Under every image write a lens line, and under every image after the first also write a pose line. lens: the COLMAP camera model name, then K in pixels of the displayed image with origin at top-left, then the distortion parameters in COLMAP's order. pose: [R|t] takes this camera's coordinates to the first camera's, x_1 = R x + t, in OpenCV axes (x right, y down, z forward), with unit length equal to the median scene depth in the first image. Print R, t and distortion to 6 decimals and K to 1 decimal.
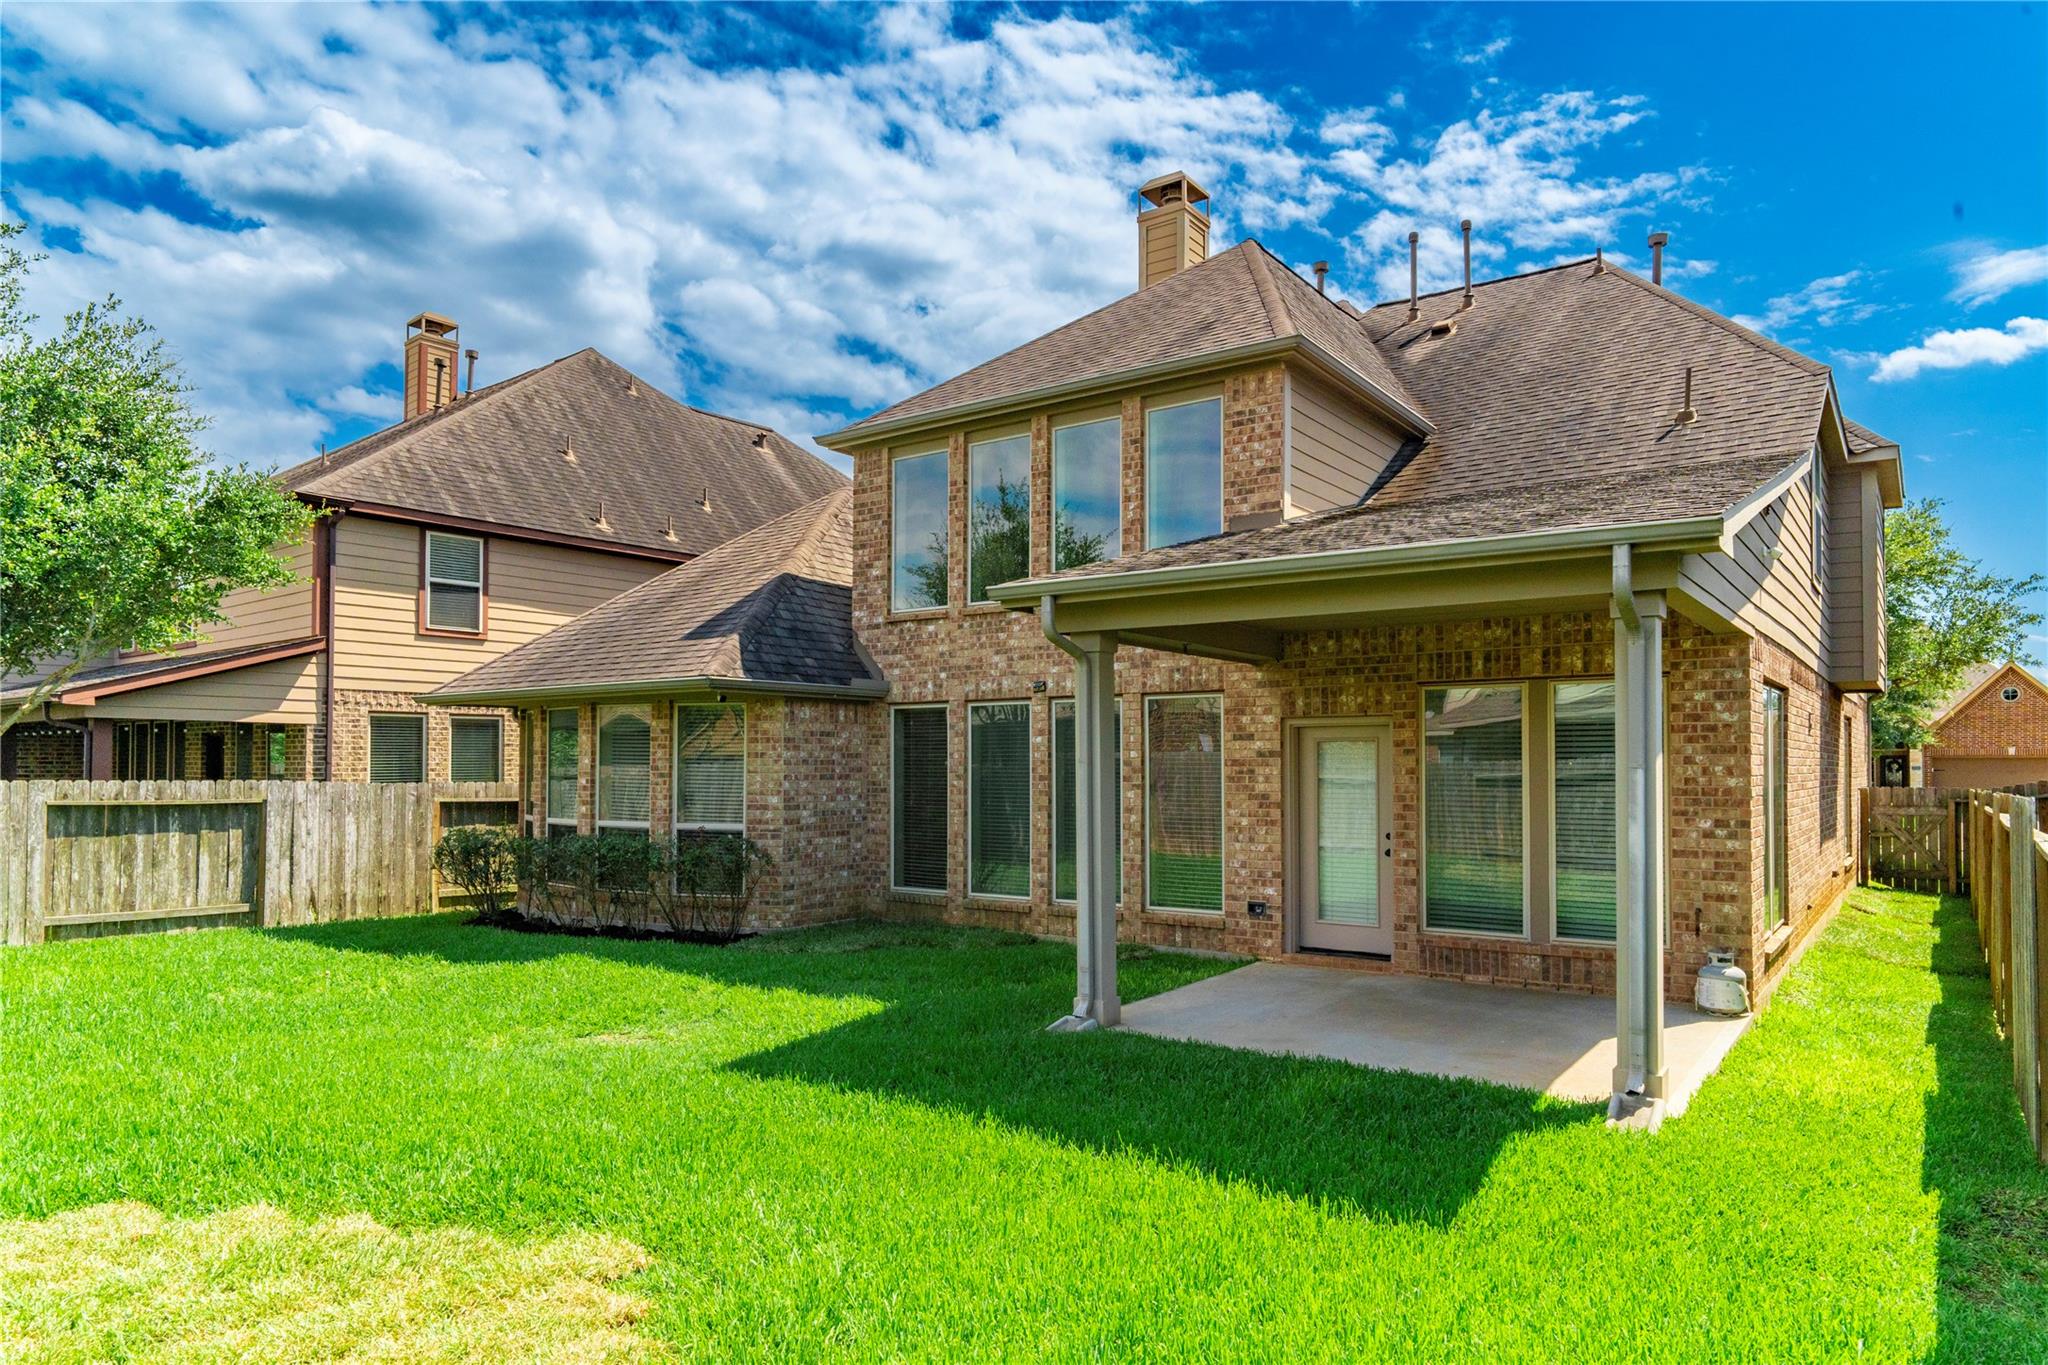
lens RADIAL K [[1247.8, 0, 1022.2], [0, 1247.8, 742.0], [0, 0, 1]] dist [0.001067, 0.000556]
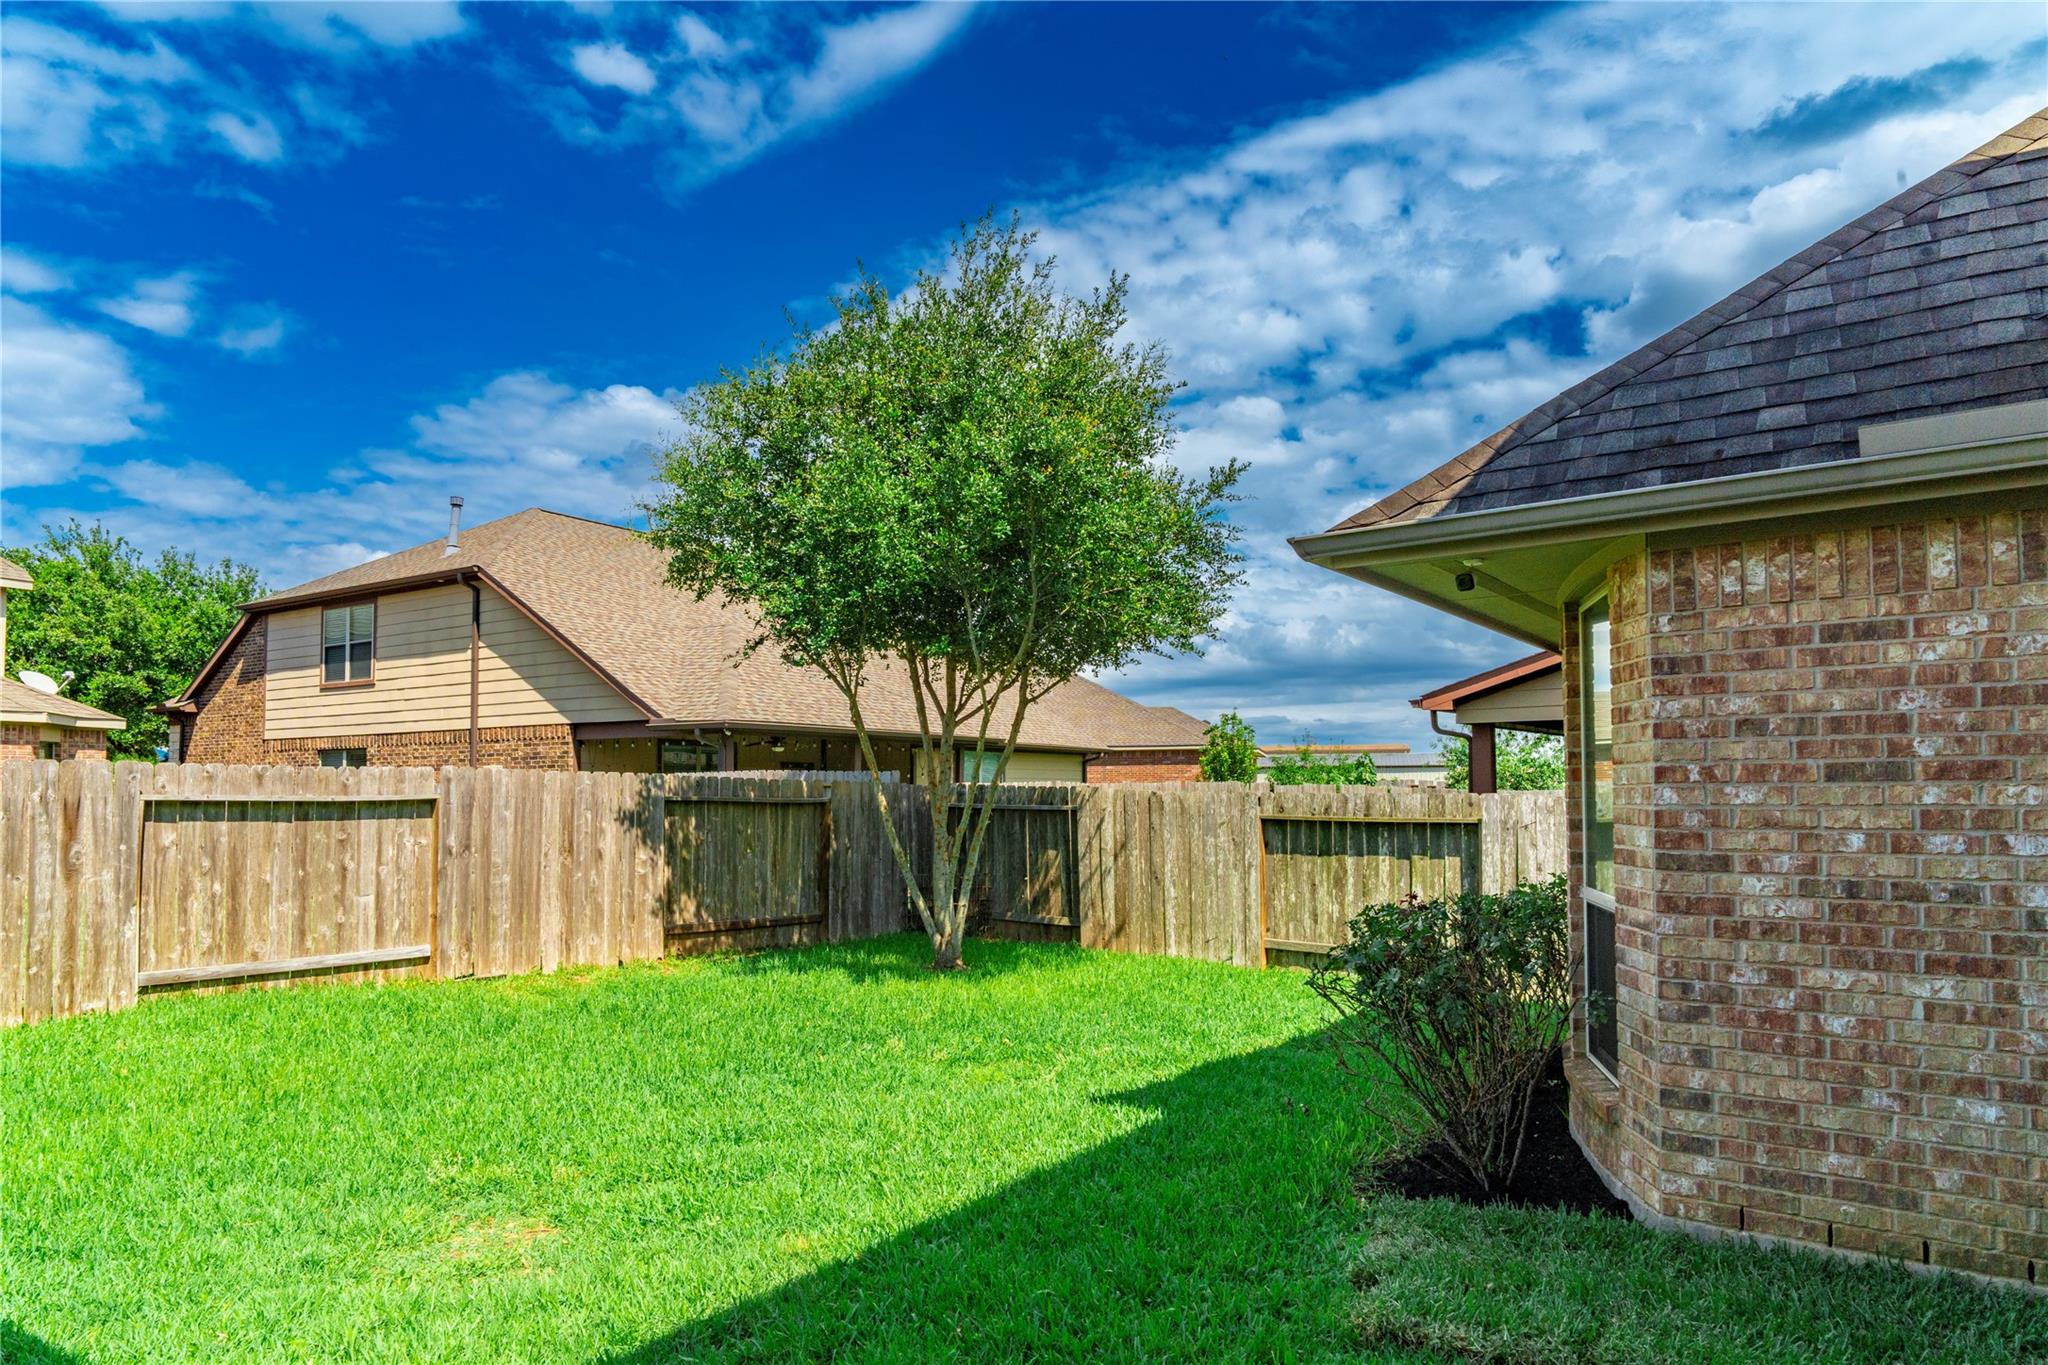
lens RADIAL K [[1247.8, 0, 1022.2], [0, 1247.8, 742.0], [0, 0, 1]] dist [0.001067, 0.000556]
pose [[-0.017060, -0.044194, -0.998877, 0.165626], [0.021273, 0.998780, -0.044553, 0.032673], [0.999628, -0.022009, -0.016100, 0.873301]]
